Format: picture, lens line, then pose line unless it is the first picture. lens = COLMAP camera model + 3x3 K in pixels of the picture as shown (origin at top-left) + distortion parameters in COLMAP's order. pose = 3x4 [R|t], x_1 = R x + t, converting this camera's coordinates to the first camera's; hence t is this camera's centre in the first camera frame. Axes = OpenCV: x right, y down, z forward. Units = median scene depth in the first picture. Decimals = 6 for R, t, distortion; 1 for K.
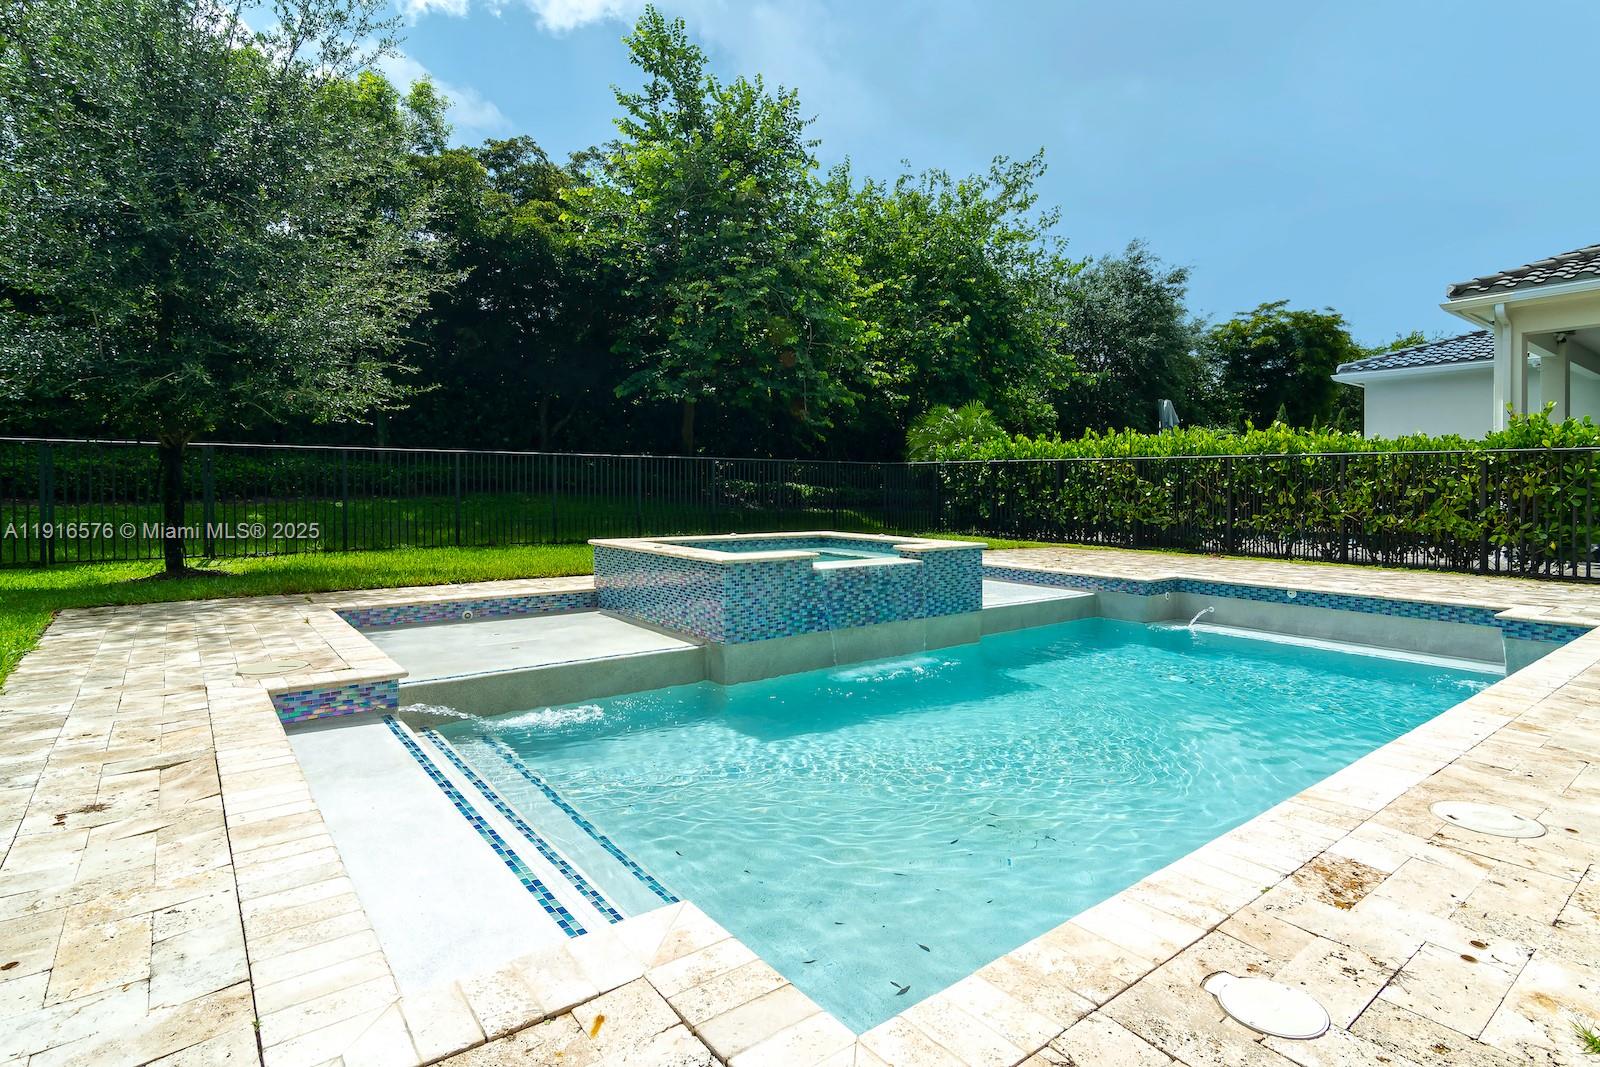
lens RADIAL K [[790.1, 0, 805.6], [0, 790.1, 533.1], [0, 0, 1]] dist [0.002178, 0.000177]
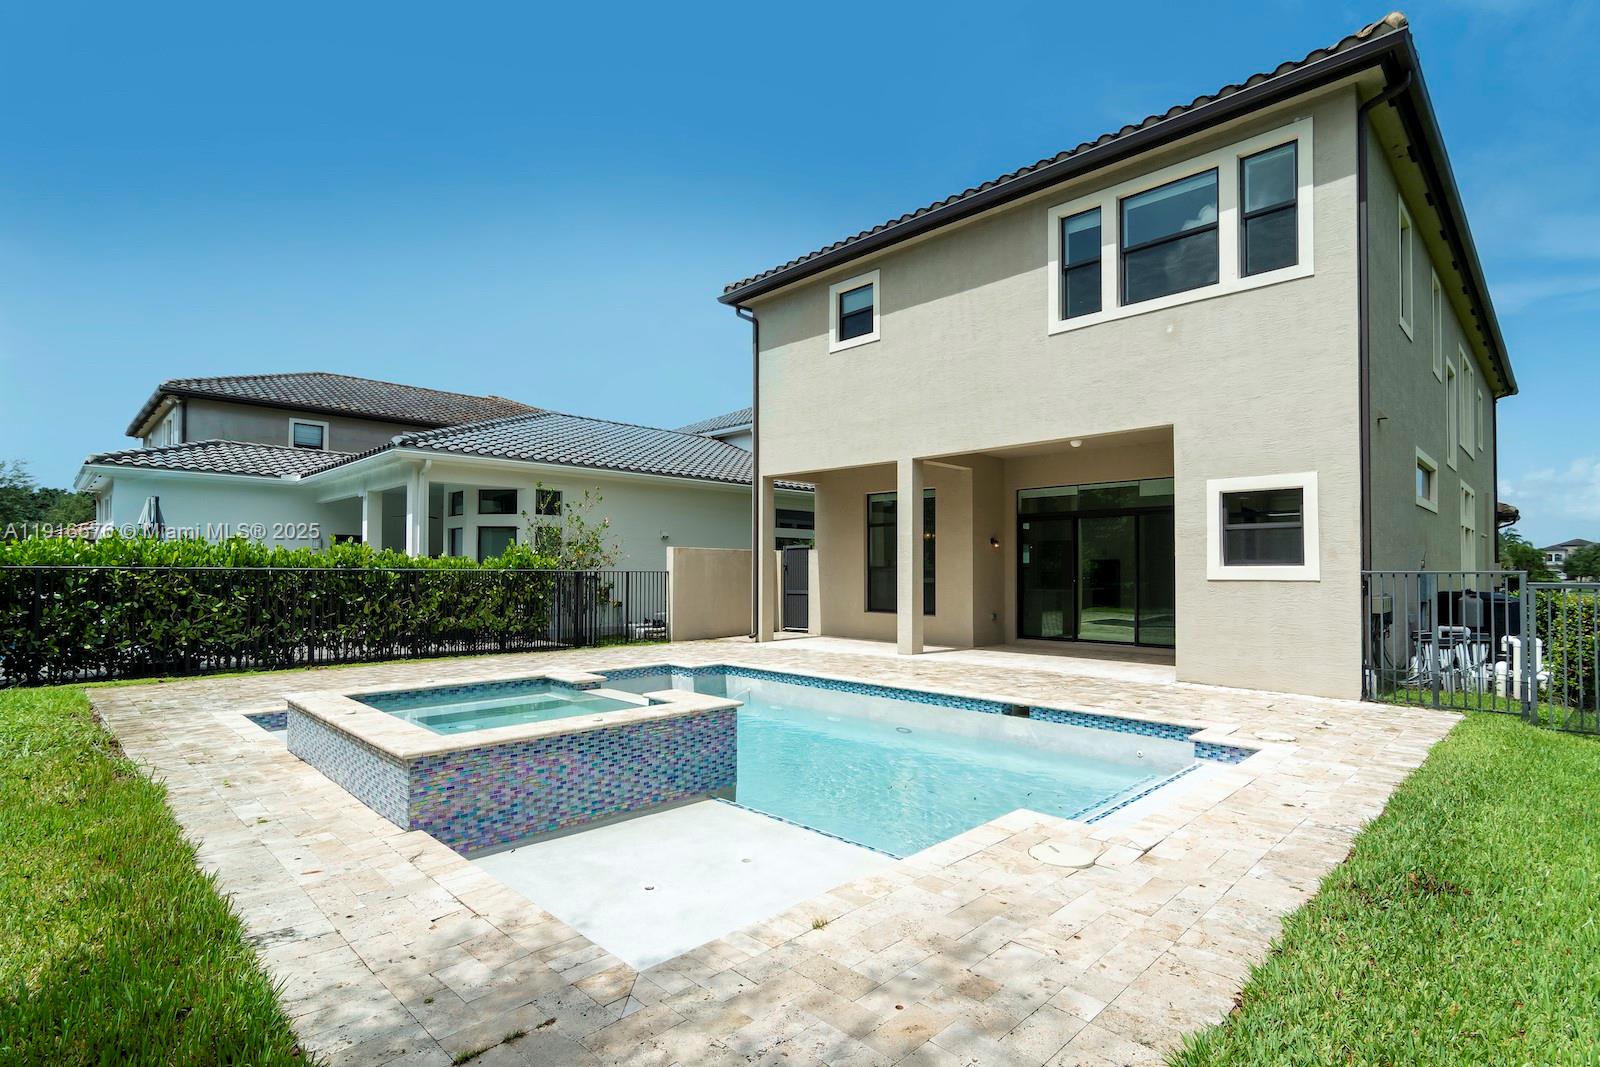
lens RADIAL K [[790.1, 0, 801.7], [0, 790.1, 545.8], [0, 0, 1]] dist [0.002178, 0.000177]
pose [[-0.130761, 0.025175, 0.991094, -0.648987], [0.058333, 0.998141, -0.017658, -0.083134], [-0.989696, 0.055504, -0.131987, 0.579909]]
